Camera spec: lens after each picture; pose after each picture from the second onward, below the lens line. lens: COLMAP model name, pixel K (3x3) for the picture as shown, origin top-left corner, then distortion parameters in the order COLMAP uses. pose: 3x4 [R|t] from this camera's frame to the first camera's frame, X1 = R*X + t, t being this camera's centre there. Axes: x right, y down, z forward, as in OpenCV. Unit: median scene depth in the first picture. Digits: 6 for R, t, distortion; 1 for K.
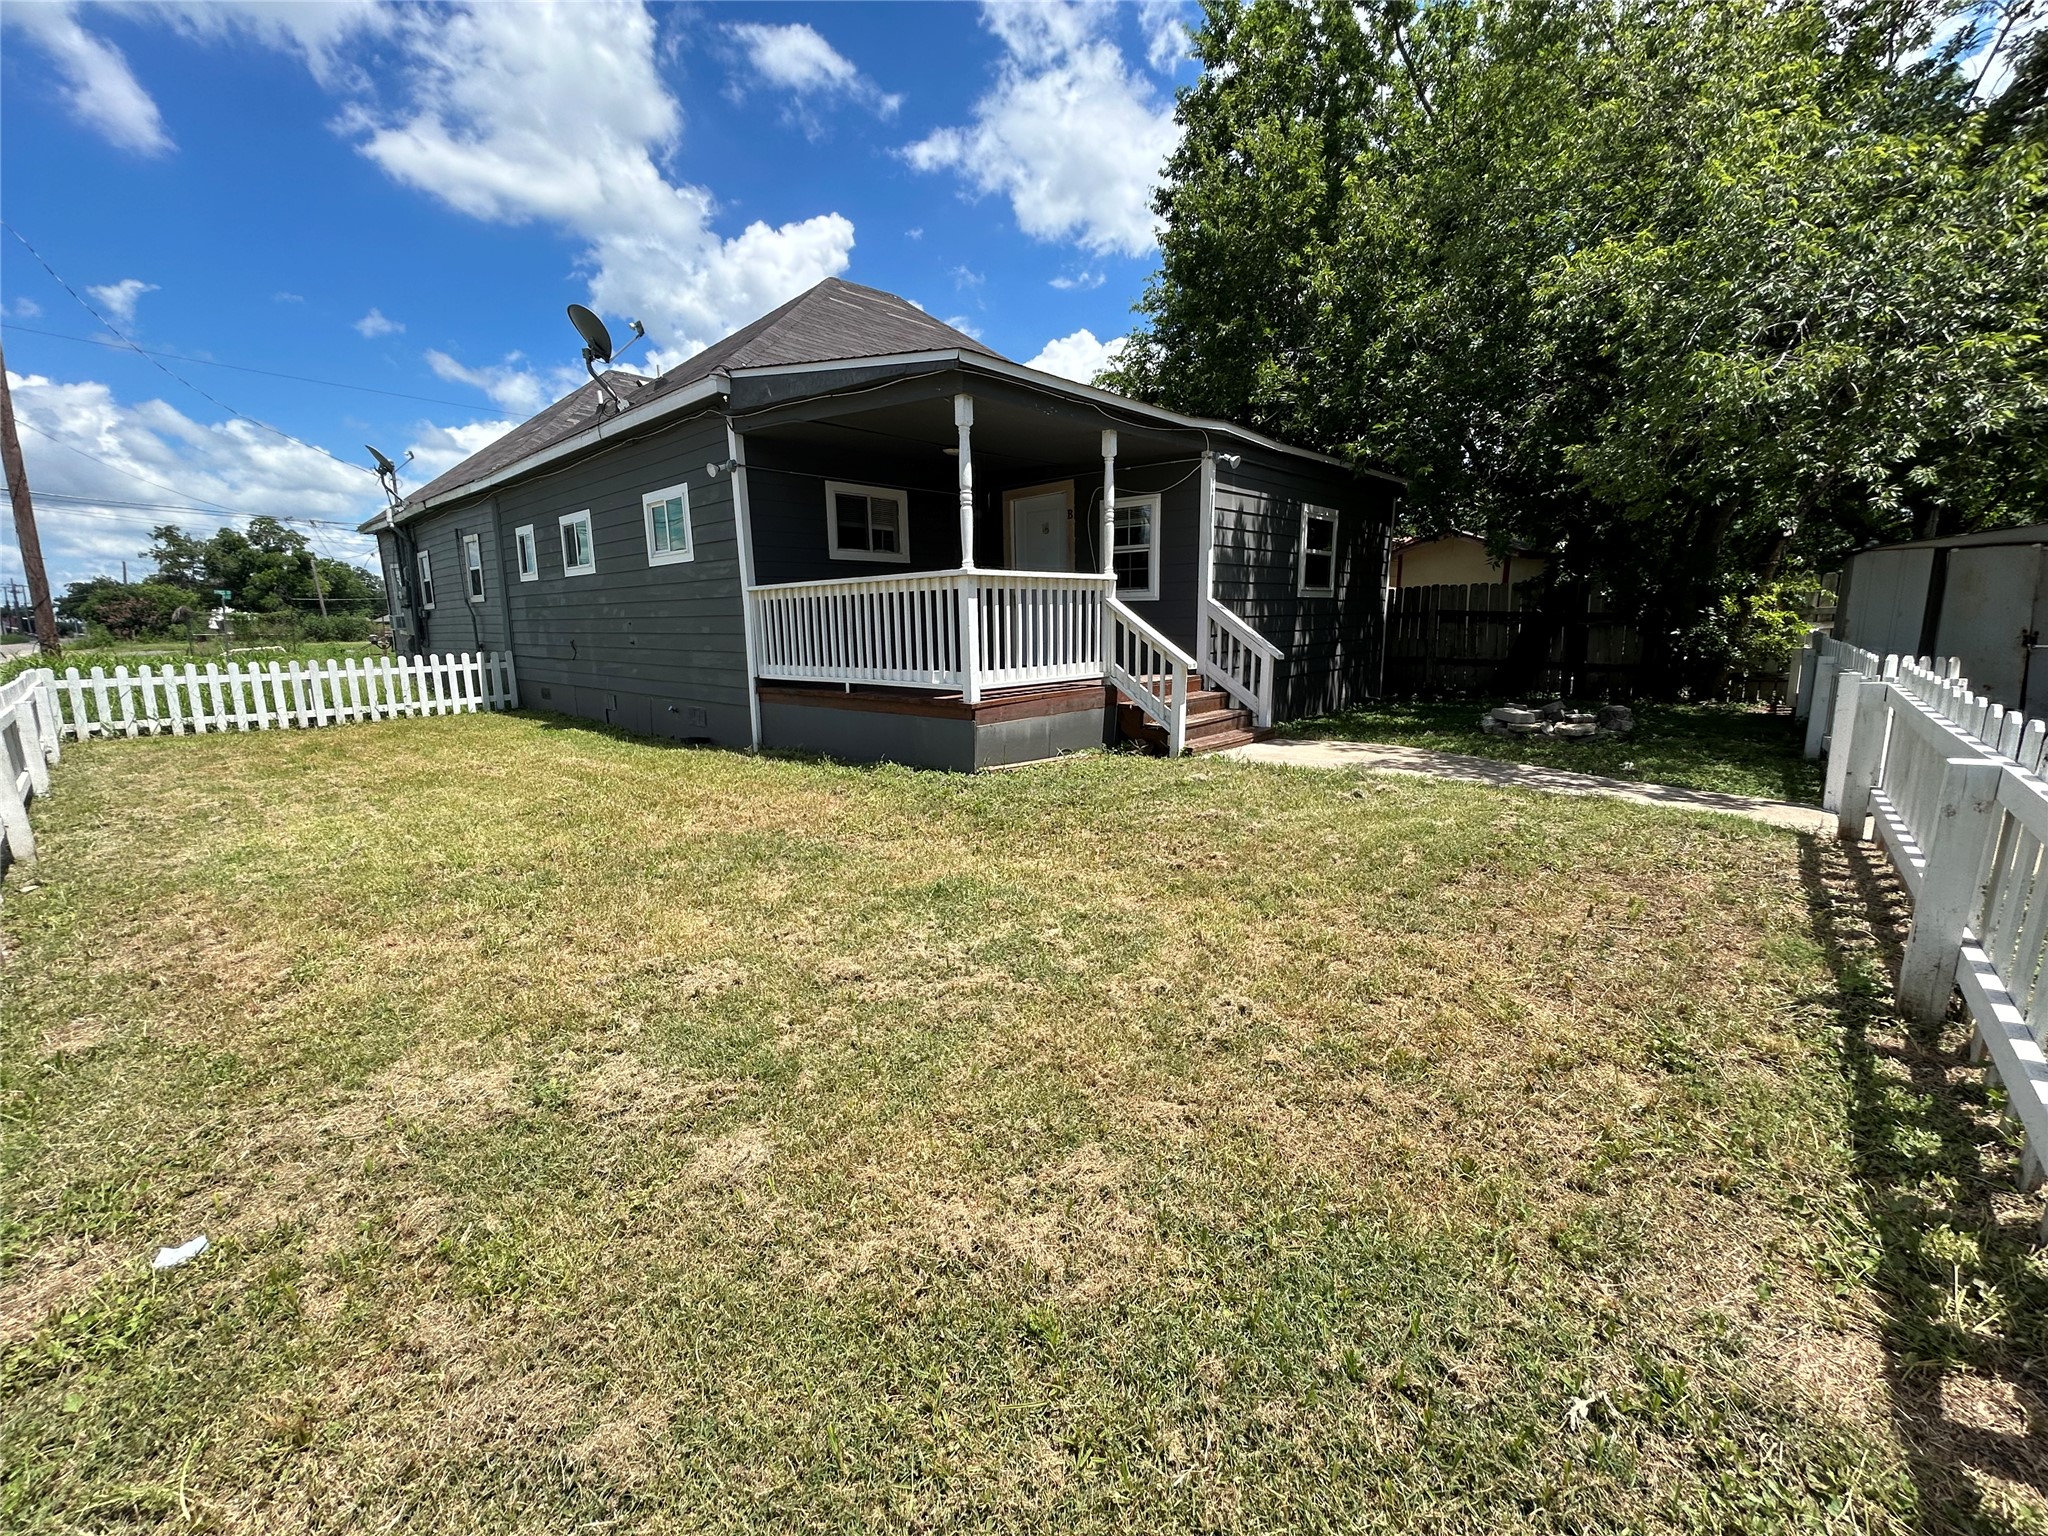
lens RADIAL K [[822.3, 0, 1033.3], [0, 822.3, 766.9], [0, 0, 1]] dist [-0.003669, 0.002290]
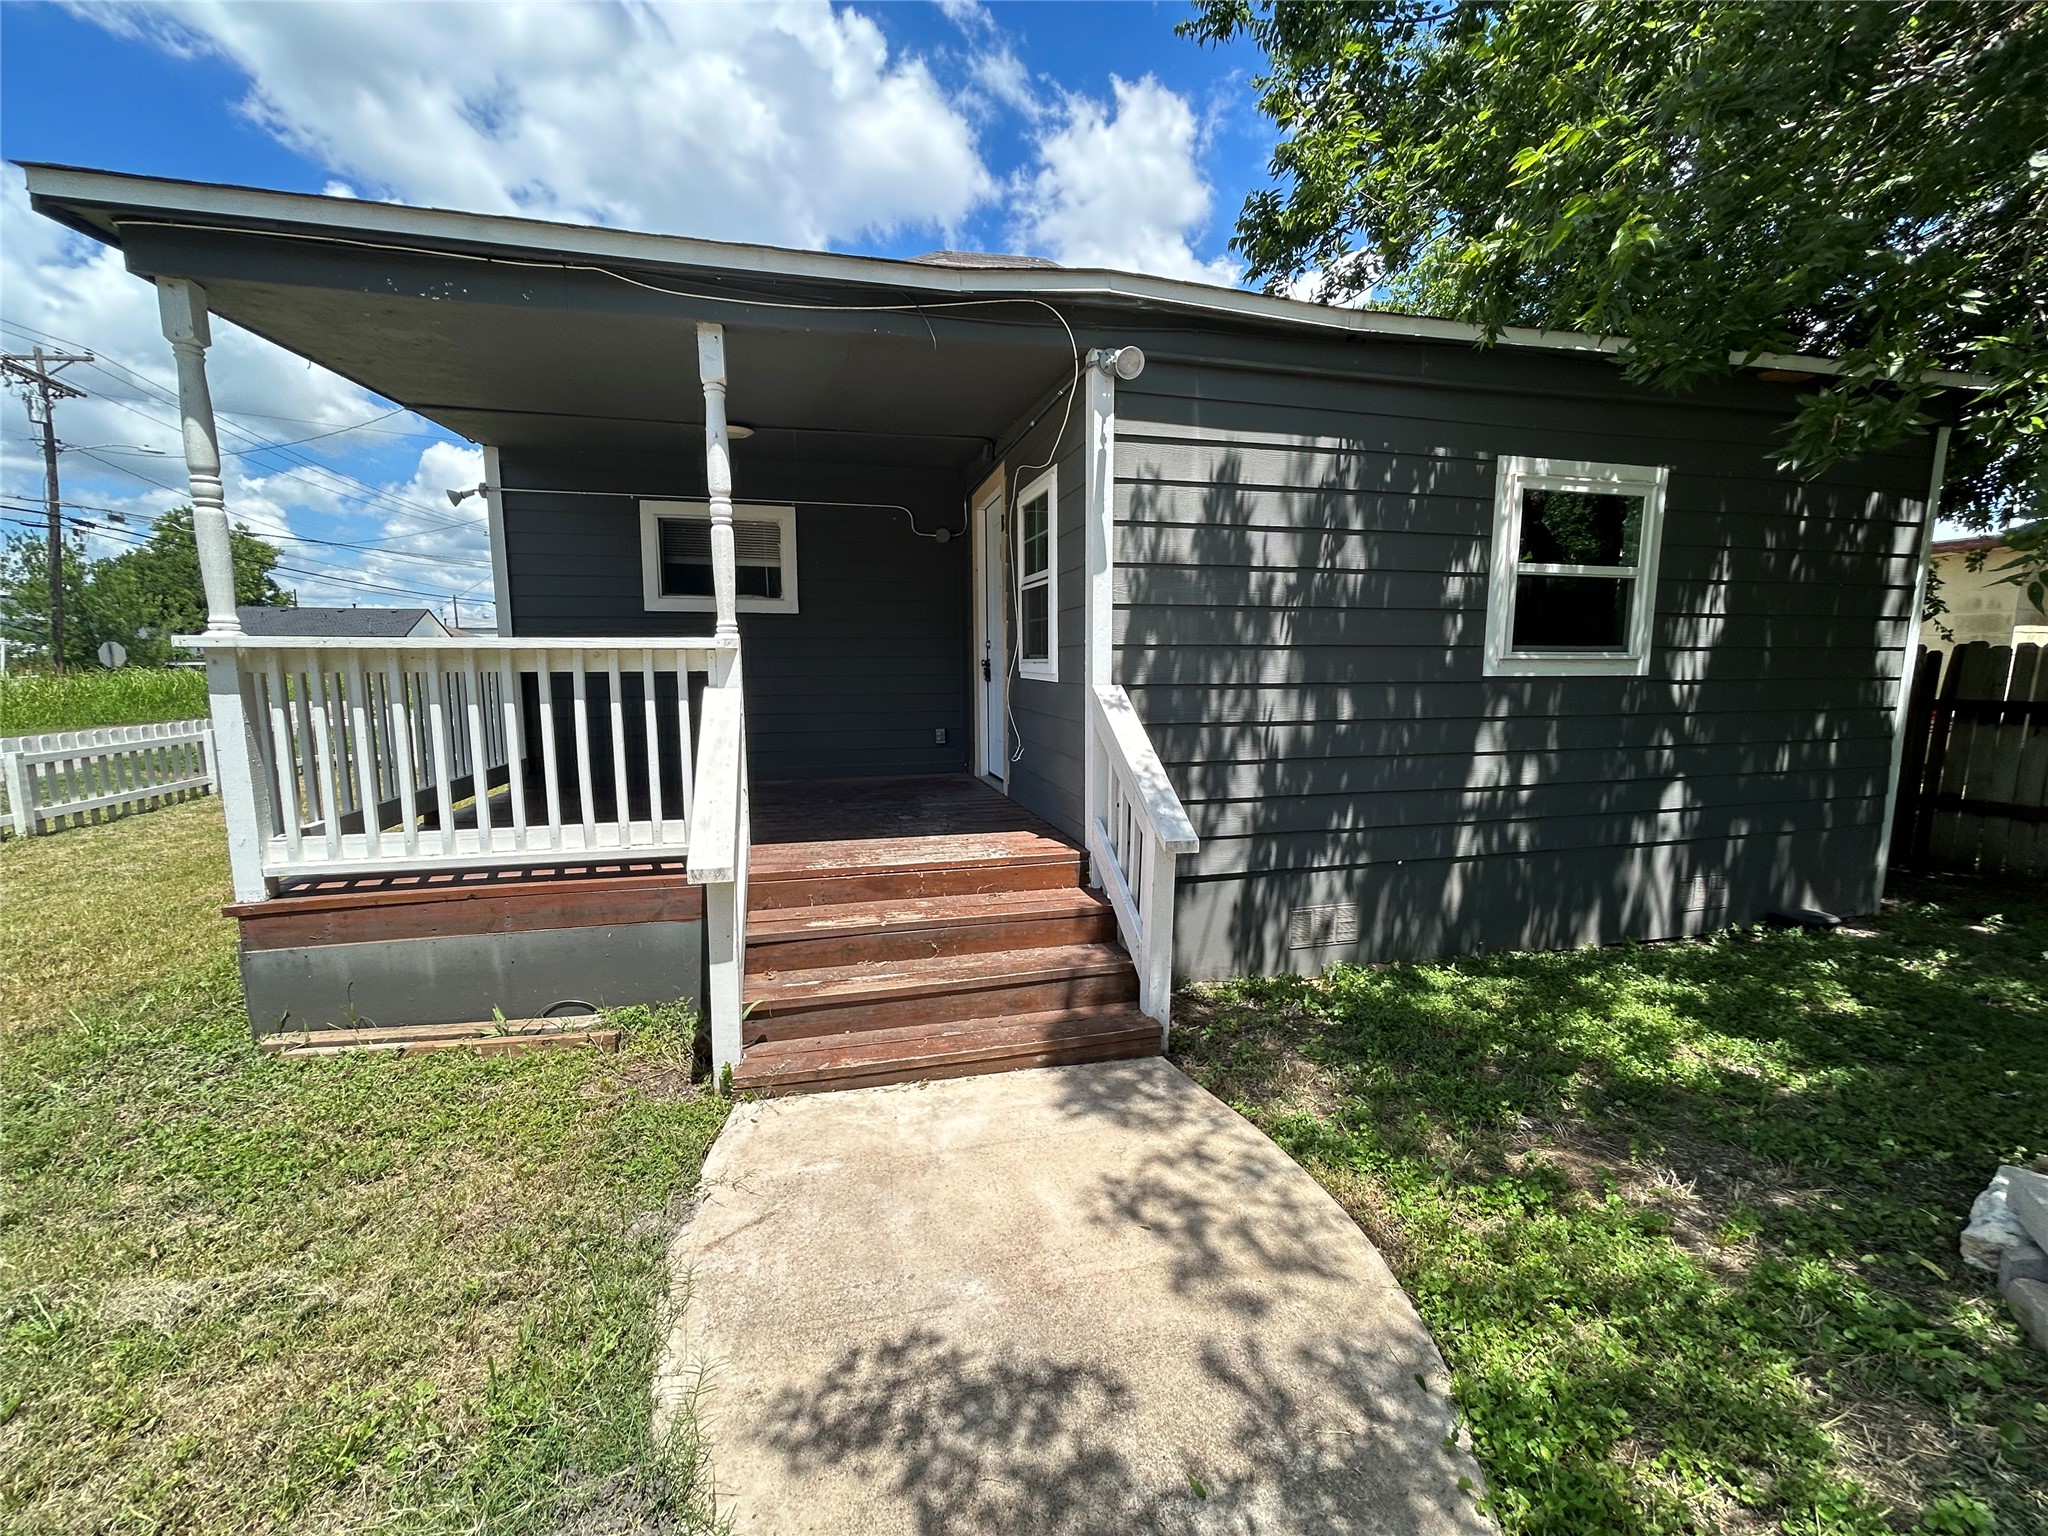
lens RADIAL K [[822.3, 0, 1020.2], [0, 822.3, 761.8], [0, 0, 1]] dist [-0.003669, 0.002290]
pose [[0.830907, 0.081329, -0.550435, 0.414838], [-0.111358, 0.993552, -0.021299, -0.146655], [0.545153, 0.078993, 0.834606, 0.600445]]
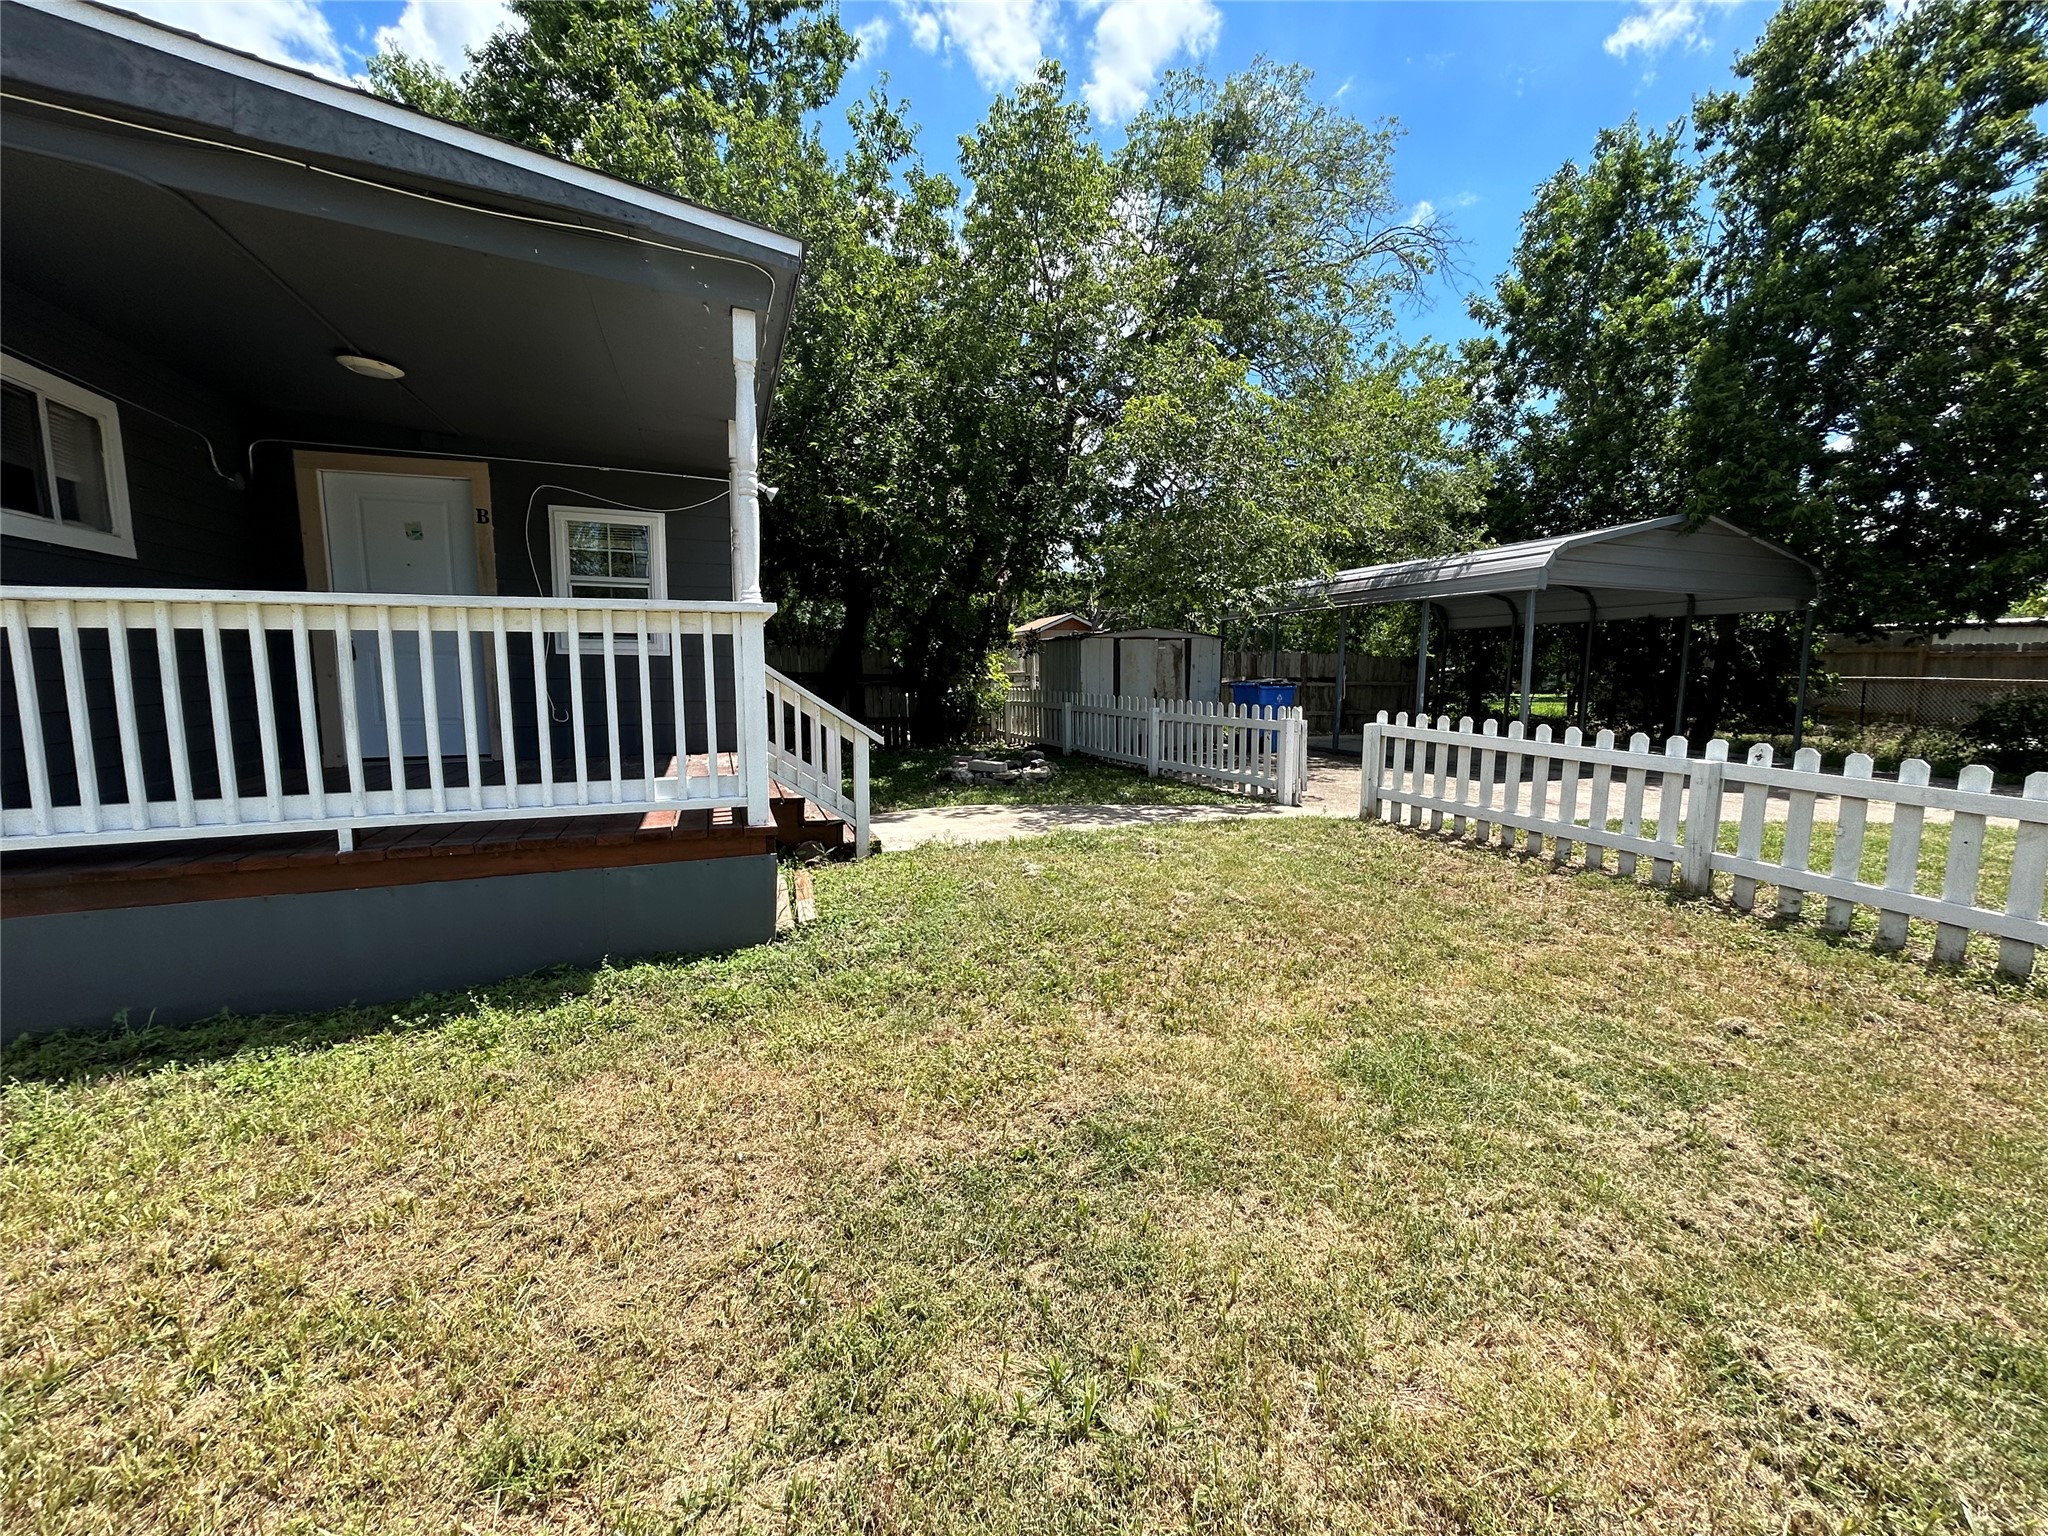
lens RADIAL K [[822.3, 0, 1023.1], [0, 822.3, 765.1], [0, 0, 1]] dist [-0.003669, 0.002290]
pose [[0.463103, -0.088828, 0.881842, -0.363842], [0.148737, 0.988644, 0.021476, -0.075900], [-0.873735, 0.121217, 0.471056, 0.392791]]
